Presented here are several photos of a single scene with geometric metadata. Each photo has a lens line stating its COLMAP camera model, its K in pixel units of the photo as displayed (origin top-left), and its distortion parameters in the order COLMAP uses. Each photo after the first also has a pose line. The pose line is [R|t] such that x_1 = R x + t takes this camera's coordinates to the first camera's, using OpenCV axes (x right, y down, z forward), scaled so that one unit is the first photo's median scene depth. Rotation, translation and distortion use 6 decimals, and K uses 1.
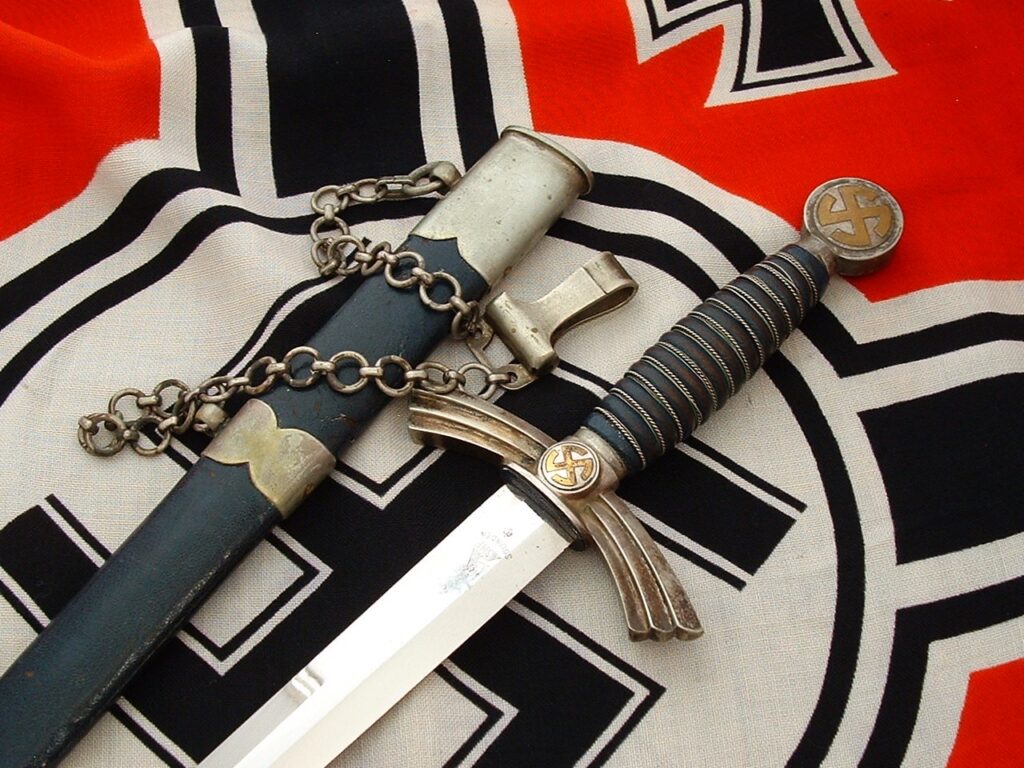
lens RADIAL K [[1581.1, 0, 512.0], [0, 1581.1, 384.0], [0, 0, 1]] dist [-0.246111, 0.214493]
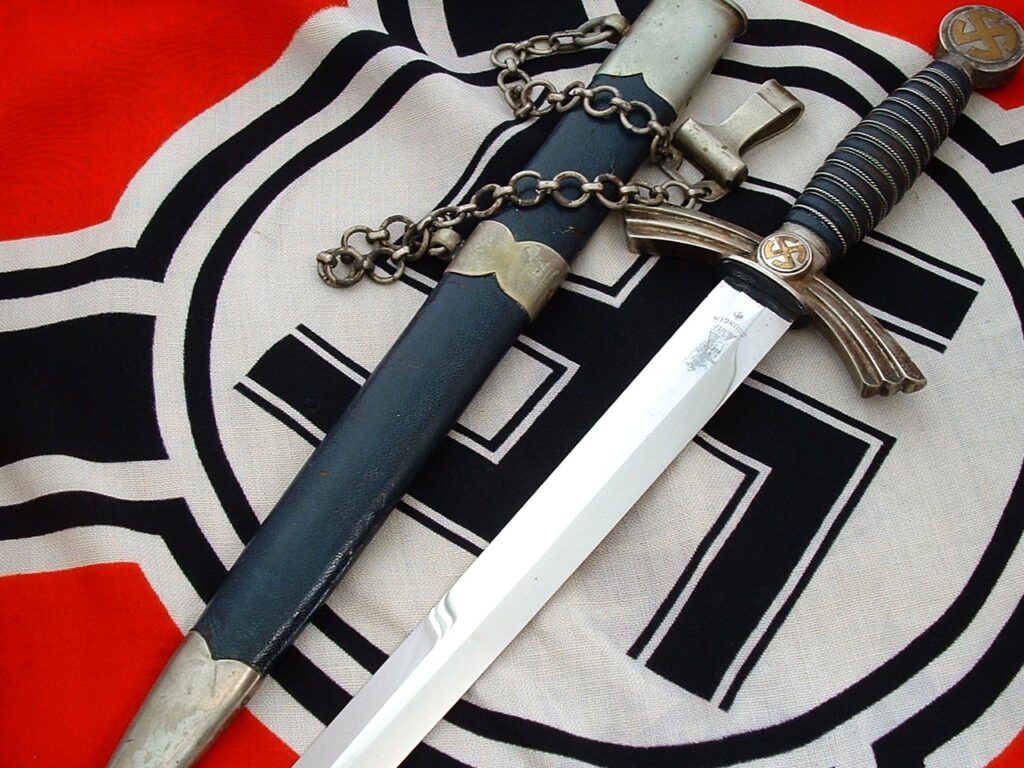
lens RADIAL K [[1581.1, 0, 512.0], [0, 1581.1, 384.0], [0, 0, 1]] dist [-0.246111, 0.214493]
pose [[0.994365, -0.081078, 0.068300, -0.226660], [0.081997, 0.996574, -0.010760, 0.133444], [-0.067194, 0.016300, 0.997607, -0.084017]]
